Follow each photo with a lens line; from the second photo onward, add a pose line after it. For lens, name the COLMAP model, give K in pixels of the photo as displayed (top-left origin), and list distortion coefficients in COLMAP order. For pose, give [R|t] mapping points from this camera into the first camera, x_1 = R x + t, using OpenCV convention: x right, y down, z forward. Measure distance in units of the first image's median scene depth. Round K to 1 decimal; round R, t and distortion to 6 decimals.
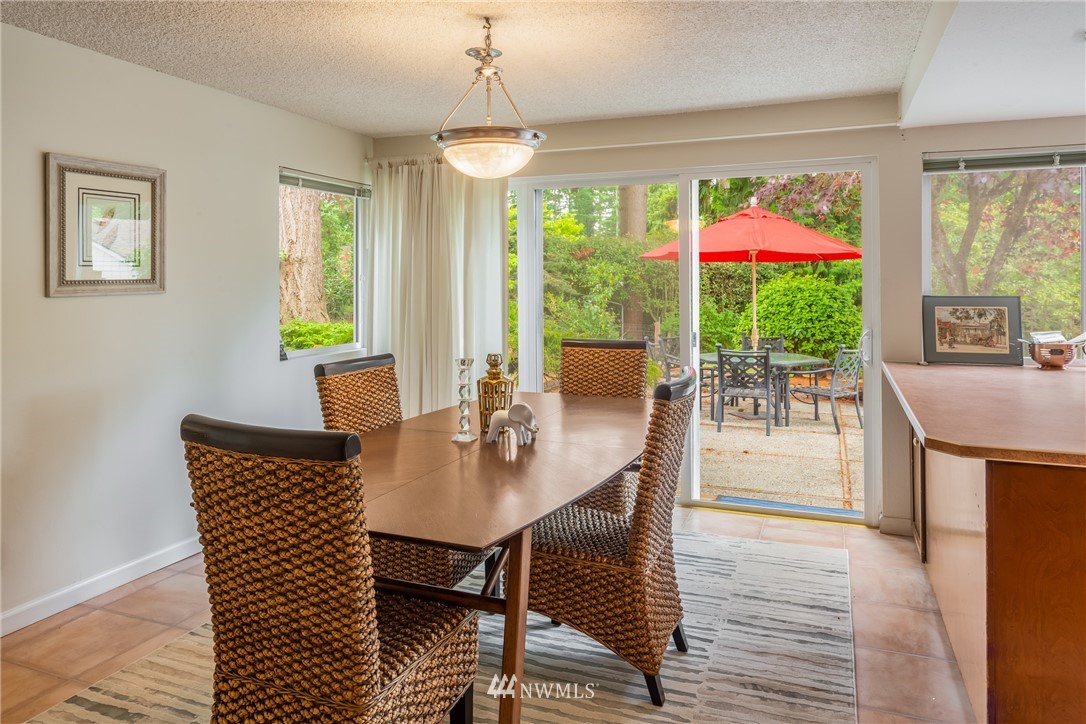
lens RADIAL K [[763.9, 0, 543.0], [0, 763.9, 362.0], [0, 0, 1]] dist [0.003456, 0.001052]
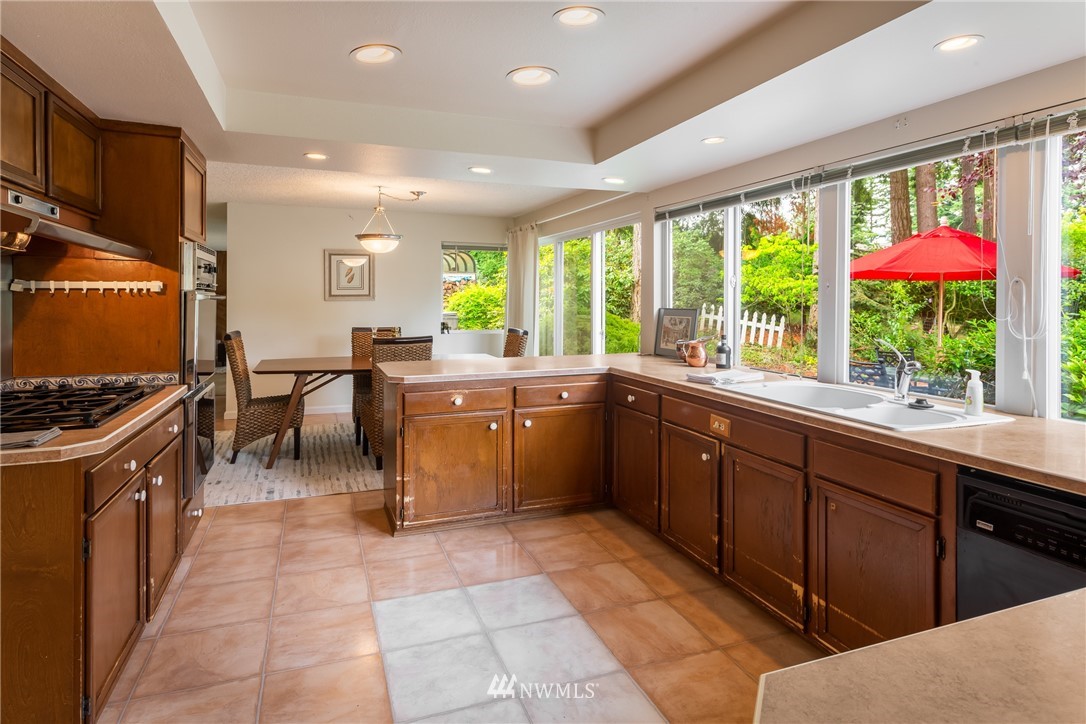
lens RADIAL K [[612.2, 0, 543.0], [0, 612.2, 362.0], [0, 0, 1]] dist [-0.000584, -0.000103]
pose [[0.677565, 0.082166, -0.730859, 1.202436], [-0.079060, 0.996119, 0.038693, -0.013982], [0.731202, 0.031564, 0.681431, 0.074080]]
